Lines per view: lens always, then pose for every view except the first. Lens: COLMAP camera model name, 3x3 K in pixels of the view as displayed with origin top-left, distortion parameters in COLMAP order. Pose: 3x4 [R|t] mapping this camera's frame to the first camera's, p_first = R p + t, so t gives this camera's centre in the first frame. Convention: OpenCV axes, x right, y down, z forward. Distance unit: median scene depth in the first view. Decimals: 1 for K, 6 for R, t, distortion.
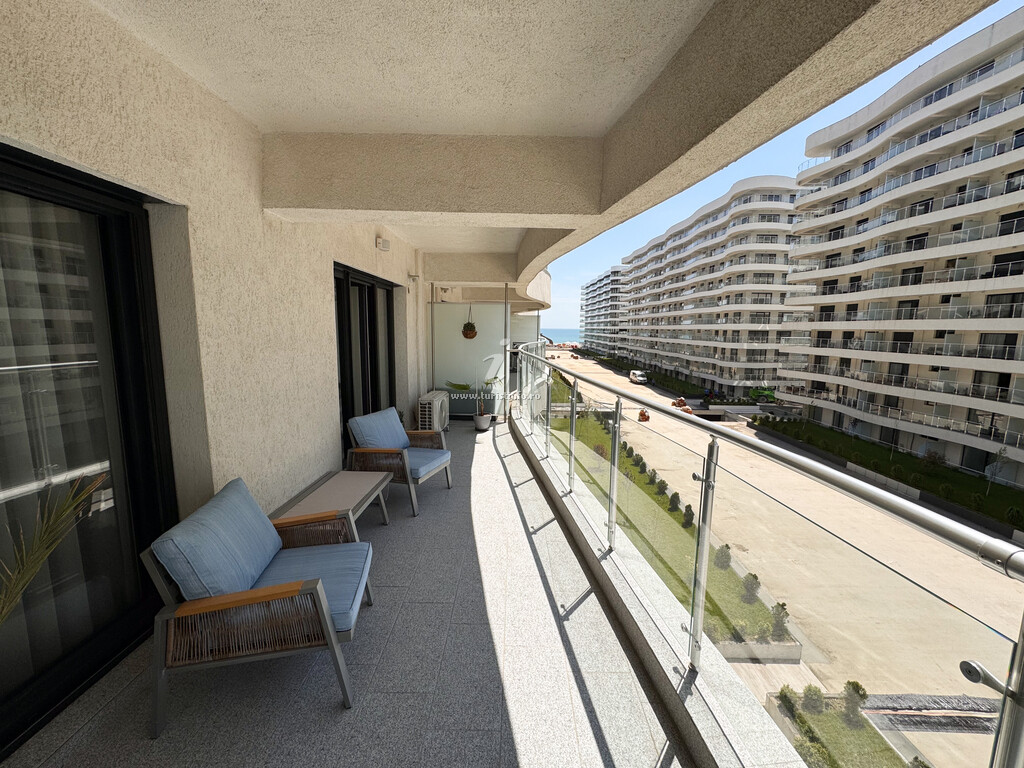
lens RADIAL K [[407.2, 0, 512.1], [0, 407.2, 382.3], [0, 0, 1]] dist [-0.002177, 0.000074]
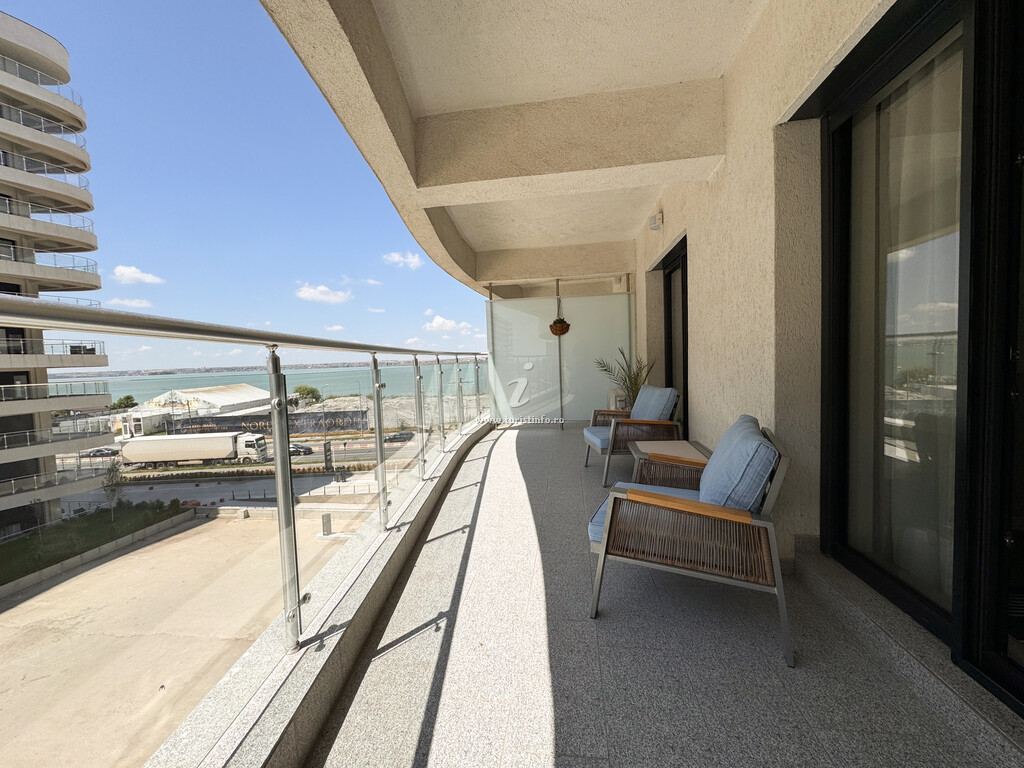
lens RADIAL K [[407.2, 0, 513.3], [0, 407.2, 383.1], [0, 0, 1]] dist [-0.002177, 0.000074]
pose [[-0.991878, 0.019676, 0.125661, -0.161732], [0.043630, 0.980652, 0.190835, -0.084660], [-0.119475, 0.194768, -0.973546, 1.803960]]
